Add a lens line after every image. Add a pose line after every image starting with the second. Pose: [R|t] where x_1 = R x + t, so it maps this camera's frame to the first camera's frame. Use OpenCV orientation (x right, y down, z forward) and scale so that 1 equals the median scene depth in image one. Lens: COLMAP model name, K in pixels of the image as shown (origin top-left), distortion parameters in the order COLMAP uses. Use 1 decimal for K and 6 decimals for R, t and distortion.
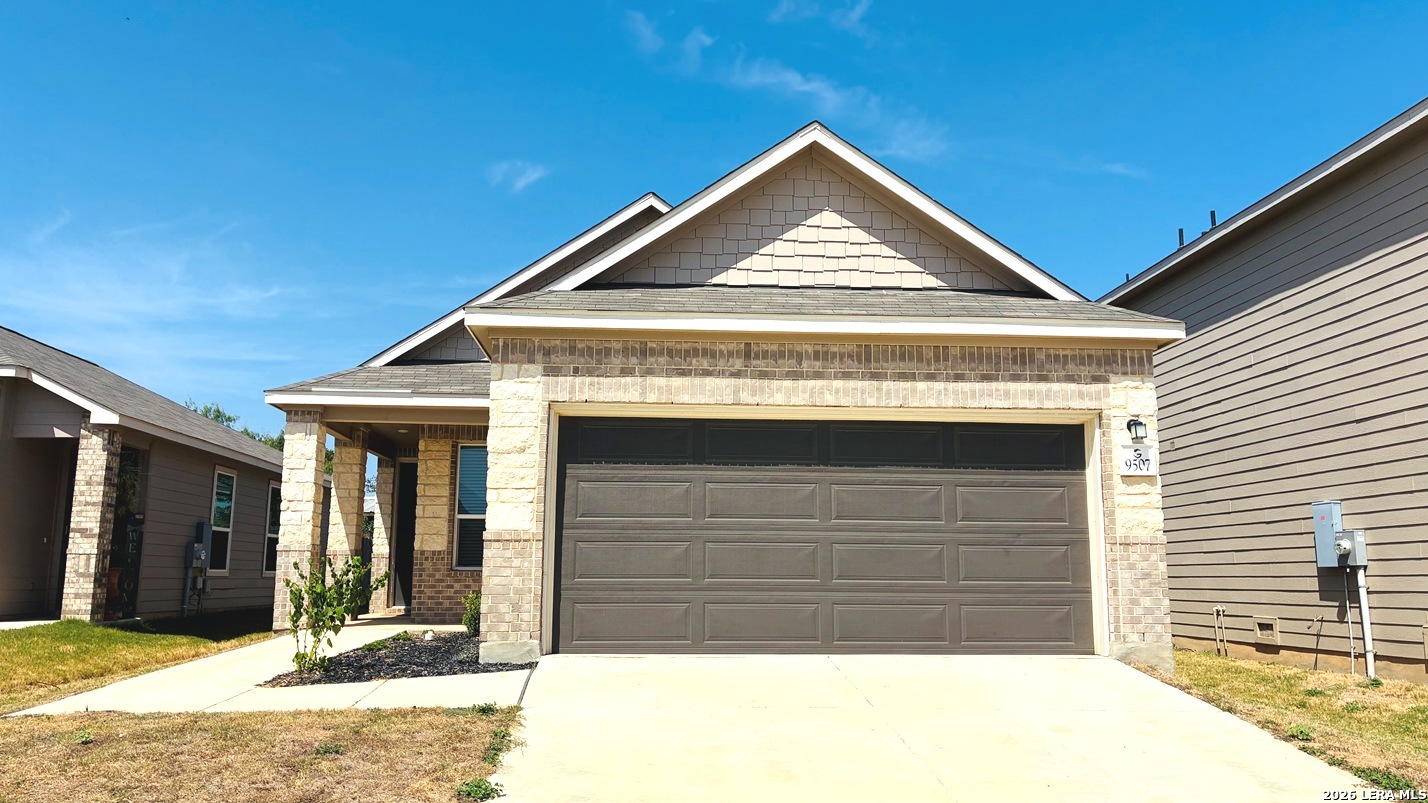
lens RADIAL K [[1069.5, 0, 714.0], [0, 1069.5, 401.5], [0, 0, 1]] dist [0.013876, -0.005971]
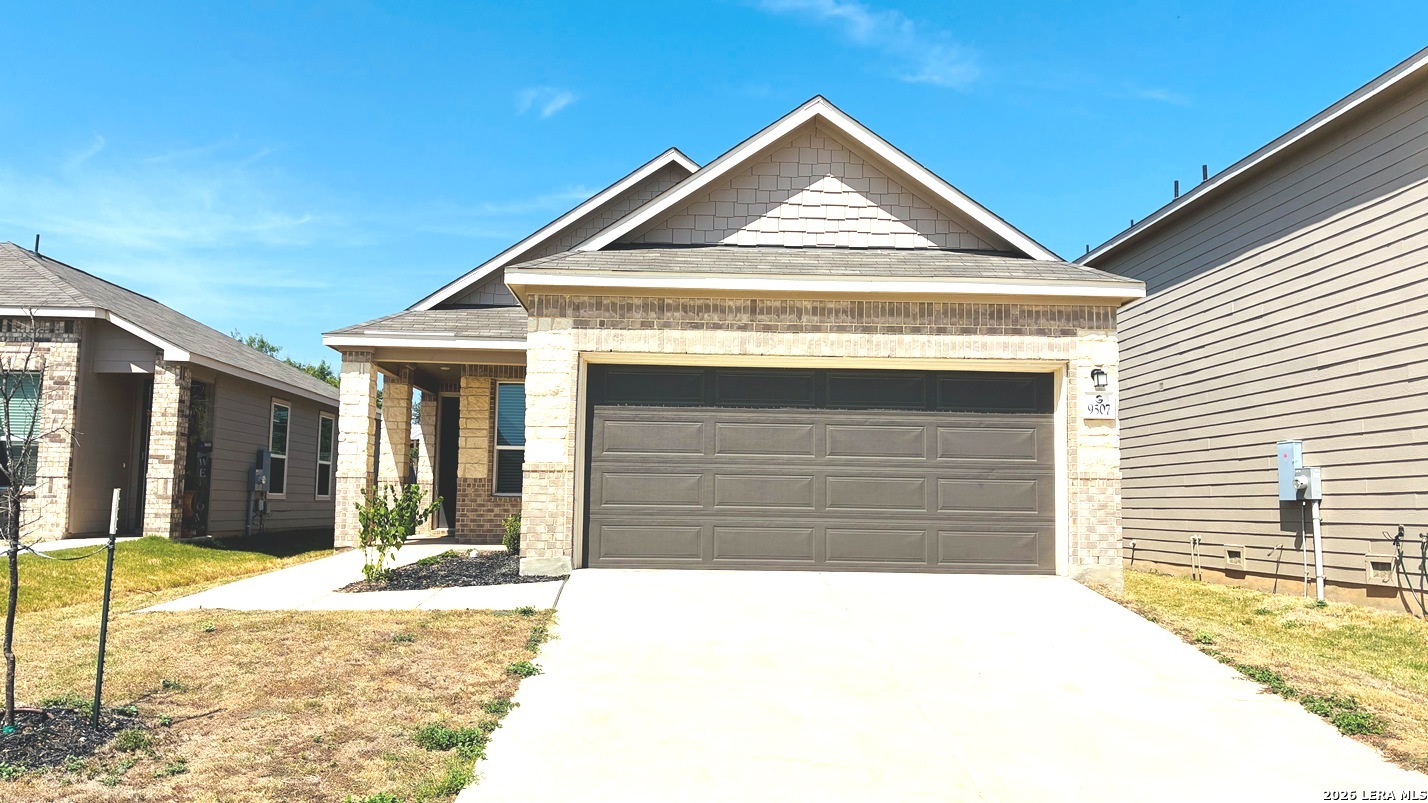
lens RADIAL K [[1069.5, 0, 714.0], [0, 1069.5, 401.5], [0, 0, 1]] dist [0.013876, -0.005971]
pose [[0.999596, 0.007023, -0.027527, 0.016512], [-0.005176, 0.997765, 0.066614, -0.017012], [0.027933, -0.066445, 0.997399, -0.103969]]
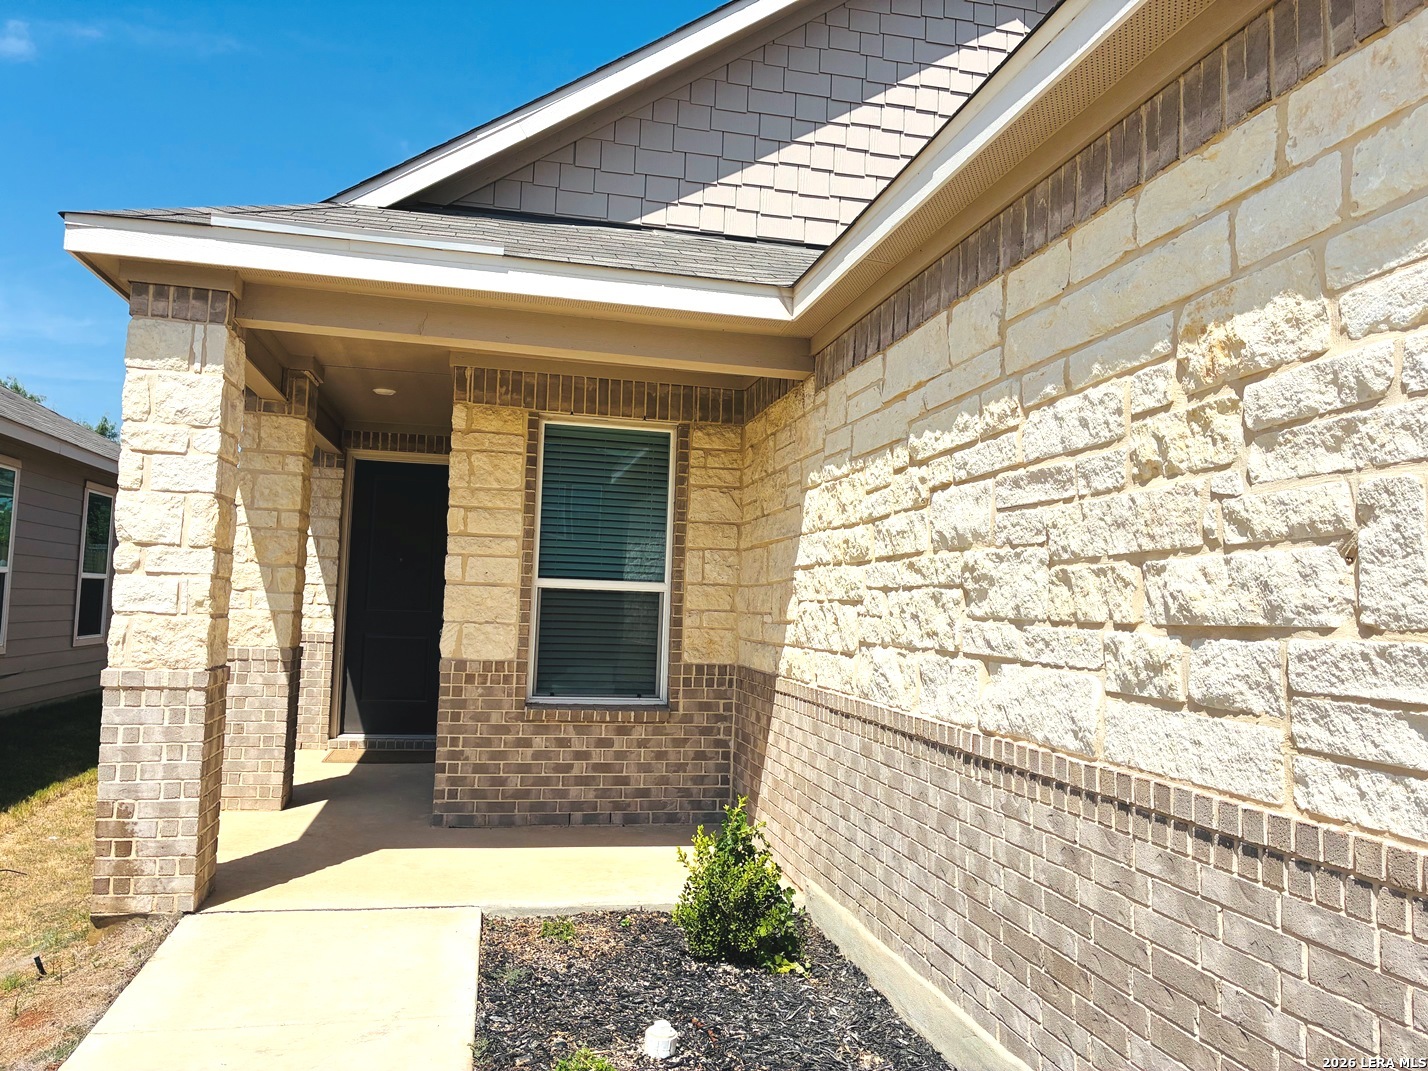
lens RADIAL K [[1074.7, 0, 714.0], [0, 1074.7, 535.5], [0, 0, 1]] dist [0.010816, -0.001658]
pose [[0.990213, 0.040556, 0.133542, -0.278867], [-0.053829, 0.993796, 0.097328, 0.049738], [-0.128766, -0.103564, 0.986252, 0.679532]]
